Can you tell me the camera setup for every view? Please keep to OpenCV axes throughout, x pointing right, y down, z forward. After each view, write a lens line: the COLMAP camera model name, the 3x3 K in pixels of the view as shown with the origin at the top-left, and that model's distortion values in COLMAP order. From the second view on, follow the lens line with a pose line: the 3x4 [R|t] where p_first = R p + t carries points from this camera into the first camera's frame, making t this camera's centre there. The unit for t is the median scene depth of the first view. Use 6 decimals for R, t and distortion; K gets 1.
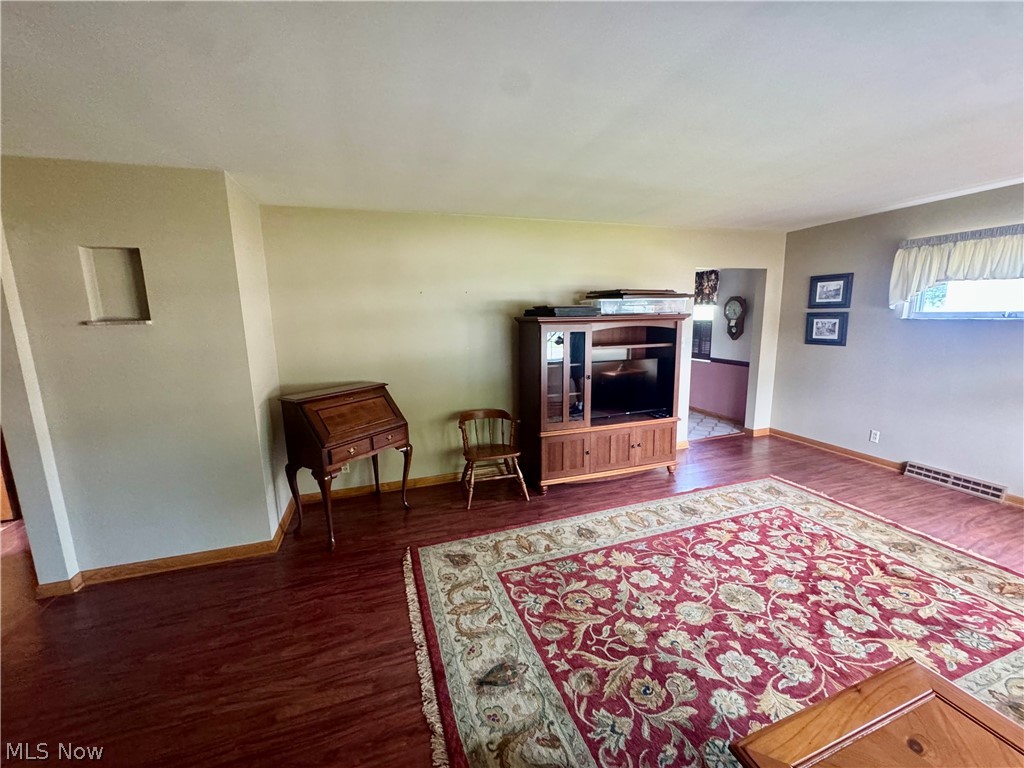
lens RADIAL K [[408.4, 0, 513.3], [0, 408.4, 383.3], [0, 0, 1]] dist [-0.002415, -0.000269]
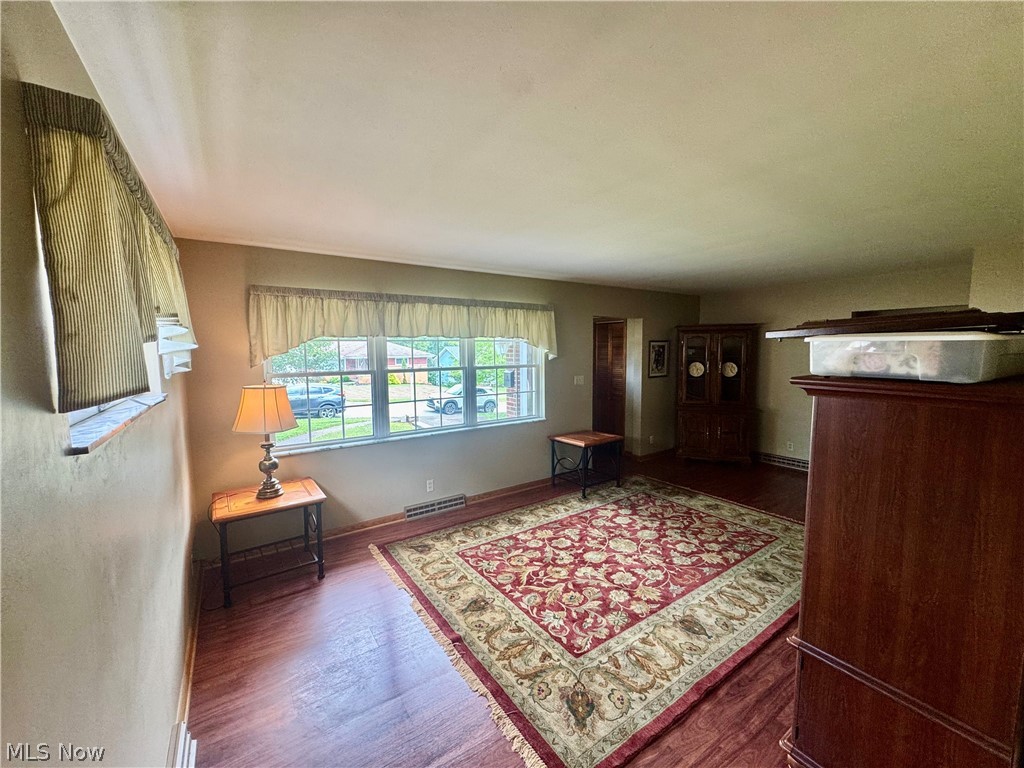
lens RADIAL K [[408.4, 0, 511.4], [0, 408.4, 384.1], [0, 0, 1]] dist [-0.002415, -0.000269]
pose [[-0.963377, 0.056353, -0.262164, 1.177088], [-0.012412, 0.967250, 0.253522, -0.386180], [0.267865, 0.247491, -0.931127, 1.916074]]
